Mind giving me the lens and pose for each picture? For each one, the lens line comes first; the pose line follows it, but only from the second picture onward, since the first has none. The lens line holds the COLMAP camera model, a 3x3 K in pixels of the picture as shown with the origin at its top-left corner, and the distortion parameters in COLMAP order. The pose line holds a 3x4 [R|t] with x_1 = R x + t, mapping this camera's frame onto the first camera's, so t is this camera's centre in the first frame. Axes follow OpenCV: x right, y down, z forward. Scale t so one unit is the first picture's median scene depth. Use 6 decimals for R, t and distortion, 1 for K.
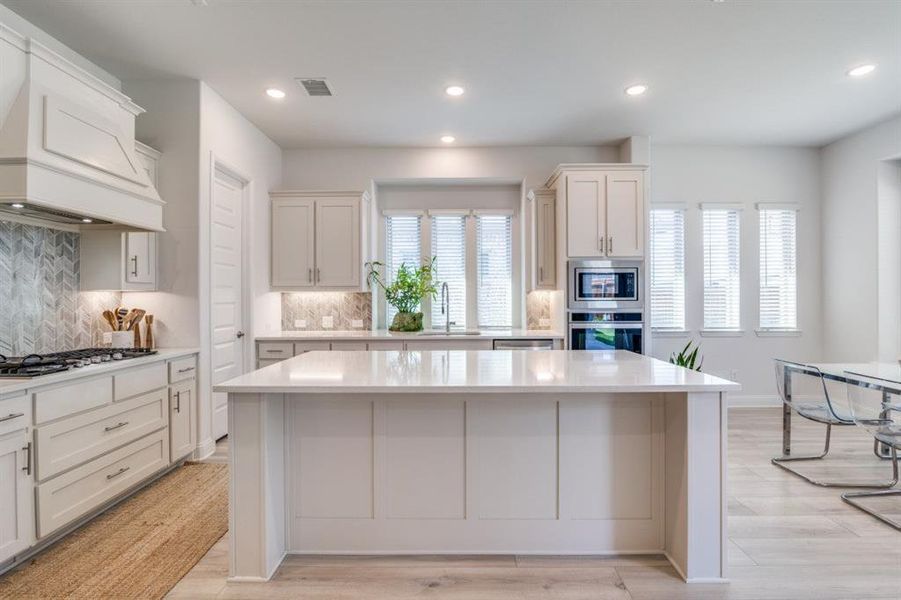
lens RADIAL K [[418.3, 0, 453.1], [0, 418.3, 297.0], [0, 0, 1]] dist [-0.014474, 0.000116]
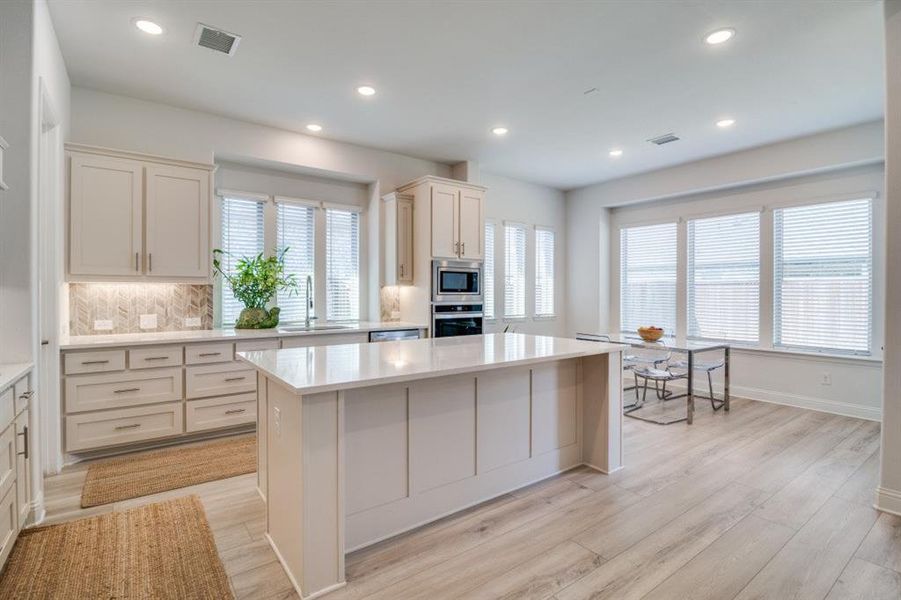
lens RADIAL K [[421.4, 0, 449.6], [0, 421.4, 293.7], [0, 0, 1]] dist [-0.014352, 0.000105]
pose [[0.806441, 0.003510, 0.591304, -0.331997], [-0.005645, 0.999983, 0.001764, 0.002944], [-0.591287, -0.004761, 0.806447, 0.030527]]
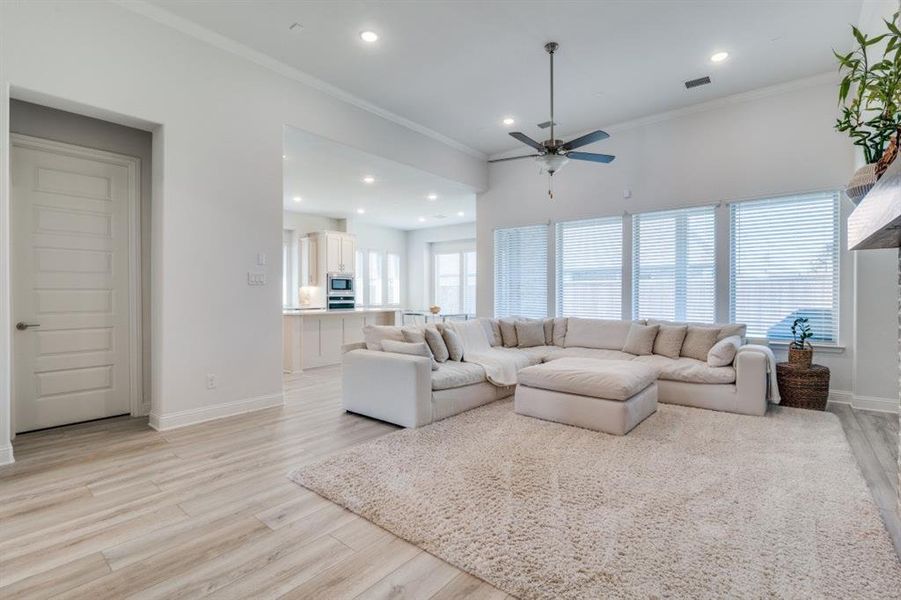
lens RADIAL K [[421.4, 0, 449.6], [0, 421.4, 293.7], [0, 0, 1]] dist [-0.014352, 0.000105]
pose [[0.629280, 0.001998, 0.777176, -0.953736], [-0.003345, 0.999994, 0.000138, 0.017473], [-0.777171, -0.002687, 0.629283, -0.834291]]
